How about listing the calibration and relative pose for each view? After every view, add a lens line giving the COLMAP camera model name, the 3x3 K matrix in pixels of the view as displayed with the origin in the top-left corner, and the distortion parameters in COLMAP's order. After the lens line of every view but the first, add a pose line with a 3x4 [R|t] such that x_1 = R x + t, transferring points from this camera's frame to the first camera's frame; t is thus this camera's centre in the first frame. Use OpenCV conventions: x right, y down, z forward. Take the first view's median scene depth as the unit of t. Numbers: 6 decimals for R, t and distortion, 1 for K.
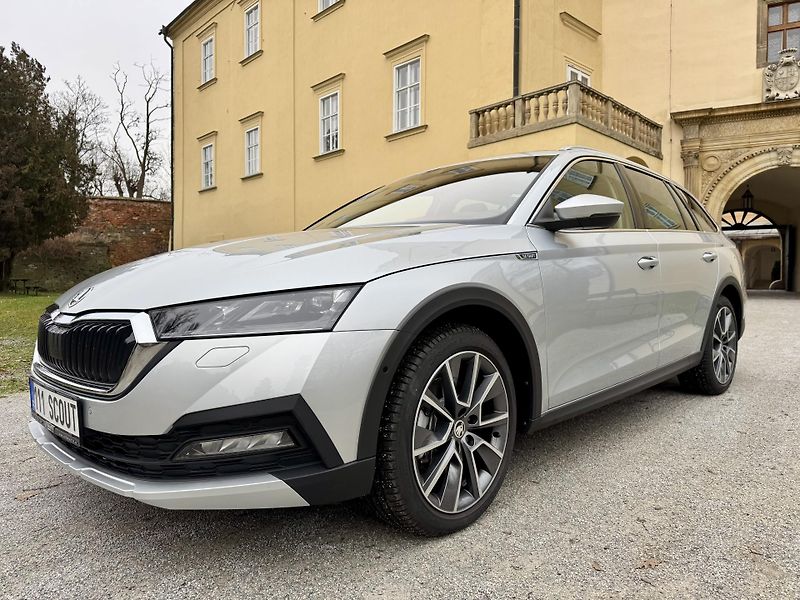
lens RADIAL K [[554.3, 0, 409.9], [0, 554.3, 297.2], [0, 0, 1]] dist [0.026727, -0.029604]
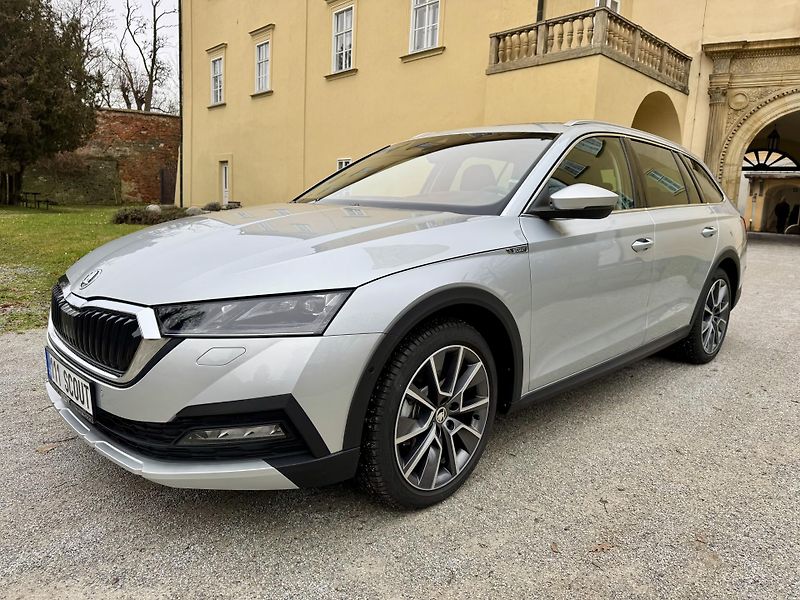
lens RADIAL K [[554.3, 0, 409.2], [0, 554.3, 293.6], [0, 0, 1]] dist [0.026727, -0.029604]
pose [[0.998935, 0.044052, -0.013720, 0.018844], [-0.041999, 0.991277, 0.124925, -0.077351], [0.019103, -0.124216, 0.992071, -0.026650]]
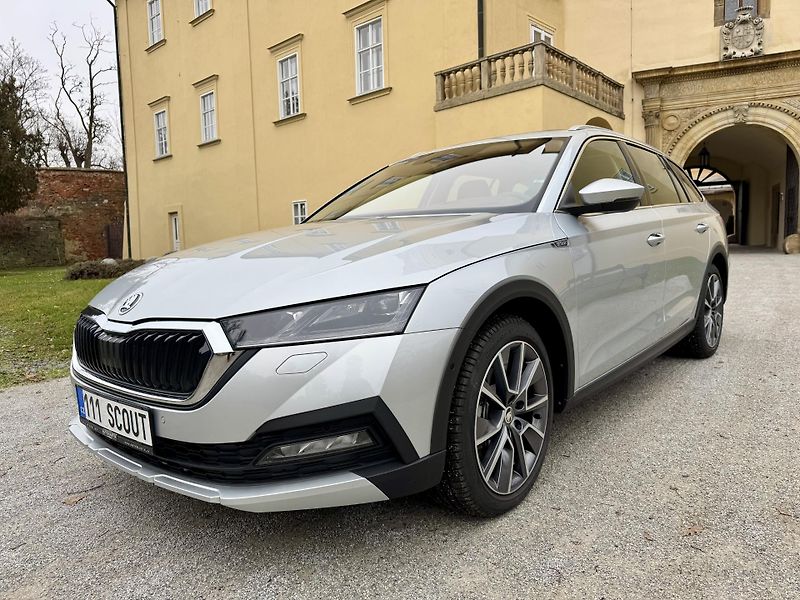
lens RADIAL K [[554.3, 0, 411.8], [0, 554.3, 292.9], [0, 0, 1]] dist [0.026727, -0.029604]
pose [[0.997252, -0.037400, 0.063958, -0.090187], [0.033733, 0.997776, 0.057484, -0.035052], [-0.065966, -0.055168, 0.996296, -0.012485]]
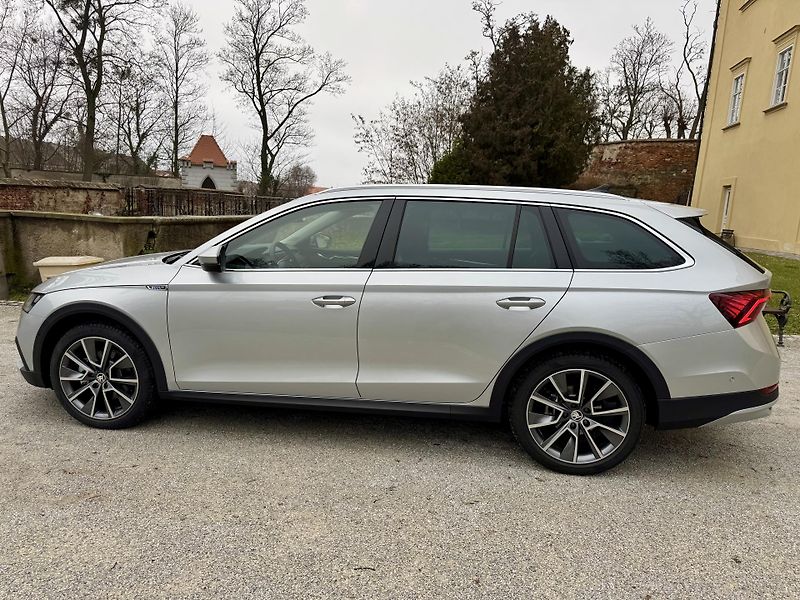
lens RADIAL K [[554.3, 0, 399.8], [0, 554.3, 296.2], [0, 0, 1]] dist [0.026727, -0.029604]
pose [[0.603133, 0.153079, -0.782814, 1.082576], [-0.070390, 0.987797, 0.138931, -0.184256], [0.794529, -0.028692, 0.606548, 0.342148]]
